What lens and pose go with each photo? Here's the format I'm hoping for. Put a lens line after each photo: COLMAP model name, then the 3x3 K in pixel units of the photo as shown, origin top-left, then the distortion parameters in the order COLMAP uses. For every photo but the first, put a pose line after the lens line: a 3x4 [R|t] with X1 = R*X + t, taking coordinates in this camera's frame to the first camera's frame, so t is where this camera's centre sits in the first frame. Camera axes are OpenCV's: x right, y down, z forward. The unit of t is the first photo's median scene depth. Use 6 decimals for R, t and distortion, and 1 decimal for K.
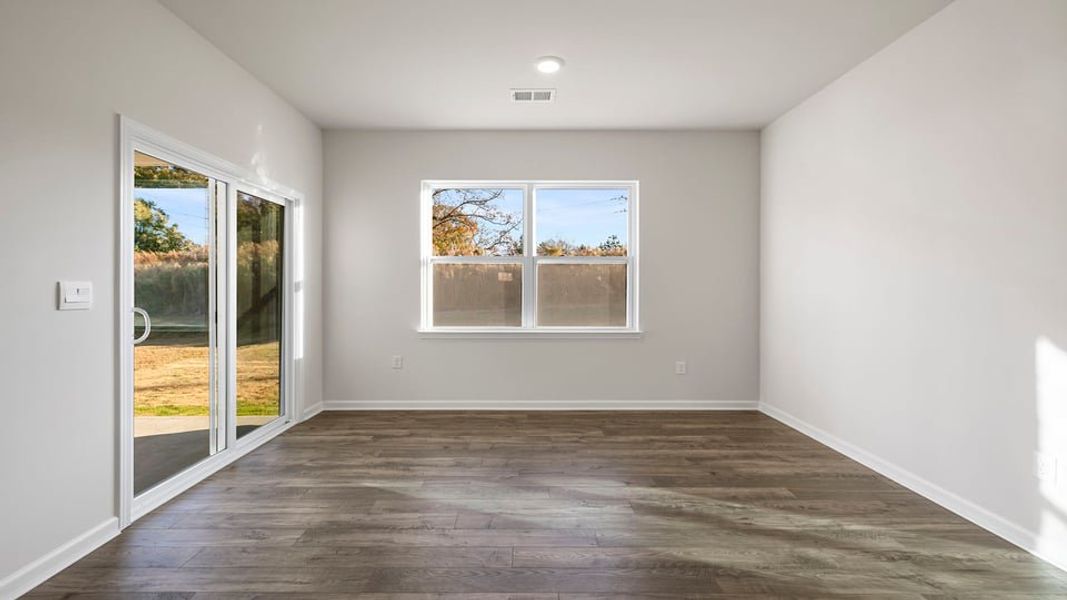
lens RADIAL K [[449.7, 0, 530.7], [0, 449.7, 291.4], [0, 0, 1]] dist [-0.003952, -0.000387]
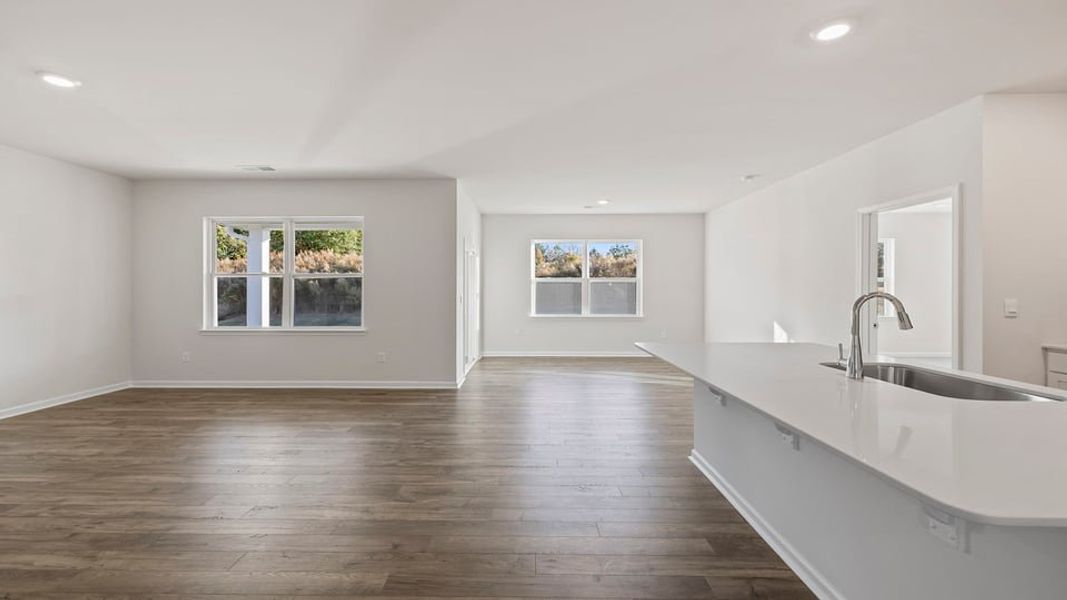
lens RADIAL K [[455.6, 0, 522.3], [0, 455.6, 293.0], [0, 0, 1]] dist [-0.002376, -0.000103]
pose [[0.999288, -0.000350, -0.037732, -0.449815], [0.000342, 1.000000, -0.000225, -0.032047], [0.037732, 0.000212, 0.999288, -2.164488]]
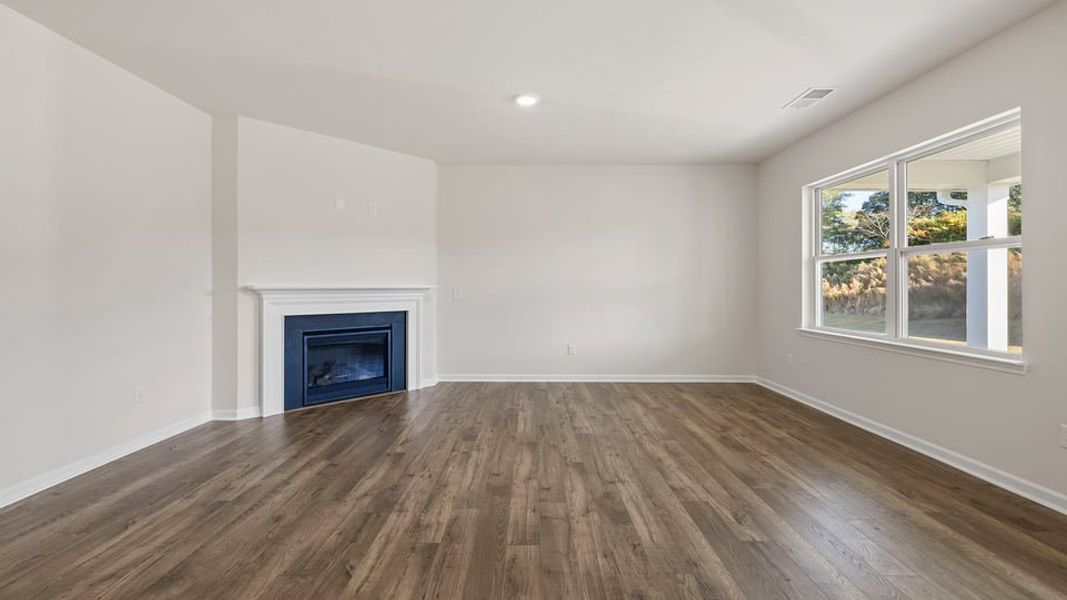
lens RADIAL K [[455.6, 0, 523.4], [0, 455.6, 287.0], [0, 0, 1]] dist [-0.002376, -0.000103]
pose [[-0.030615, -0.001105, -0.999531, -0.243035], [-0.007418, 0.999972, -0.000878, 0.002964], [0.999504, 0.007387, -0.030623, -0.647724]]
